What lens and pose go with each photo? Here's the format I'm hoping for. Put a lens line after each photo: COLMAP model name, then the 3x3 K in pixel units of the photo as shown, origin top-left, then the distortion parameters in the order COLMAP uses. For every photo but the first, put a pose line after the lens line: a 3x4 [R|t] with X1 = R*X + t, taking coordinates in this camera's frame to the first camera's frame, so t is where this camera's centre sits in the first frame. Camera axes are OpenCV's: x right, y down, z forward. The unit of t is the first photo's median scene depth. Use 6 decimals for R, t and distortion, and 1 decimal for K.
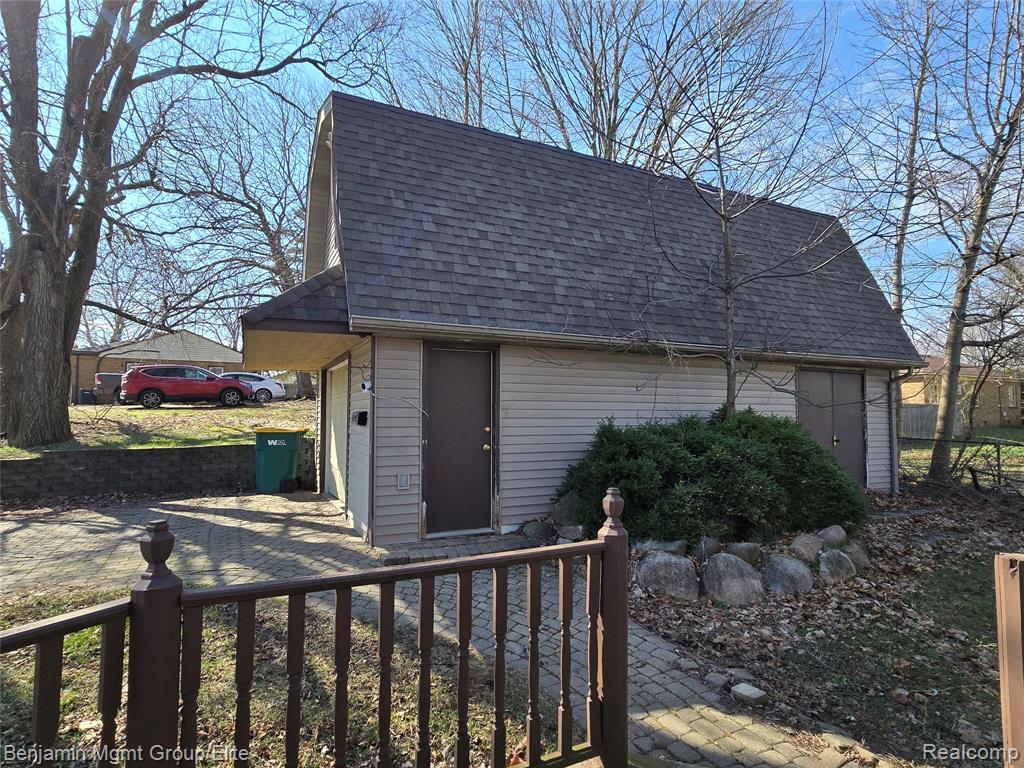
lens RADIAL K [[527.1, 0, 512.5], [0, 527.1, 385.9], [0, 0, 1]] dist [-0.003107, -0.000439]
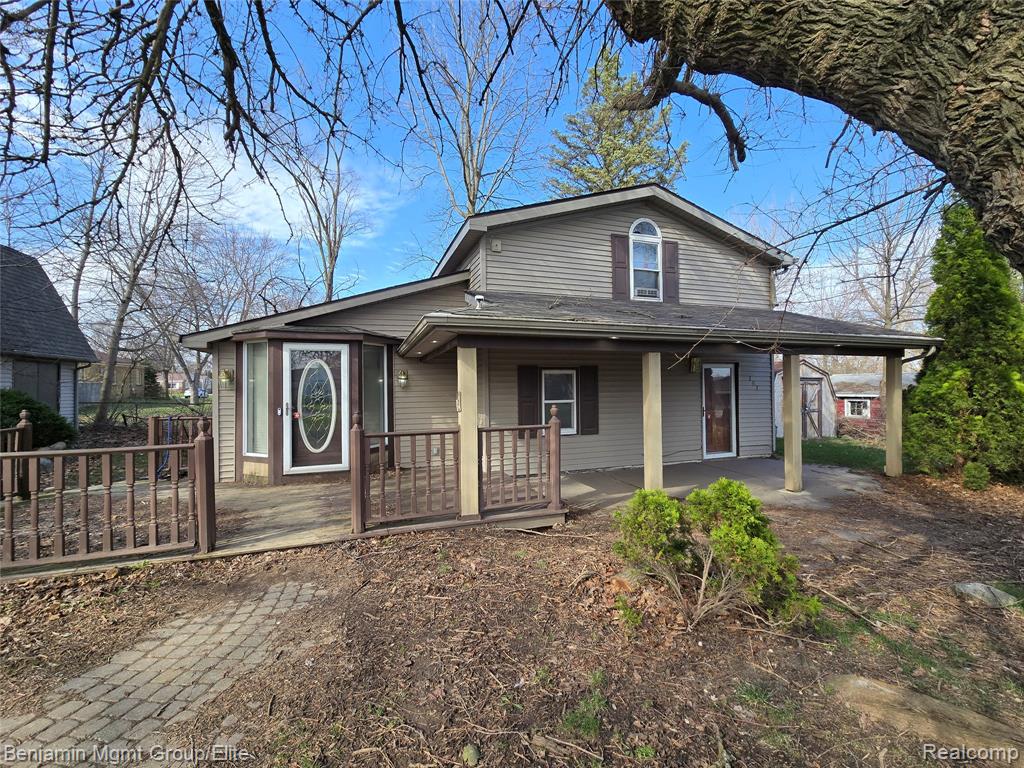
lens RADIAL K [[423.3, 0, 512.7], [0, 423.3, 386.3], [0, 0, 1]] dist [-0.001270, 0.001091]
pose [[0.091249, 0.004381, 0.995818, -0.547524], [-0.049130, 0.998792, 0.000108, -0.025015], [-0.994615, -0.048934, 0.091354, -0.566034]]
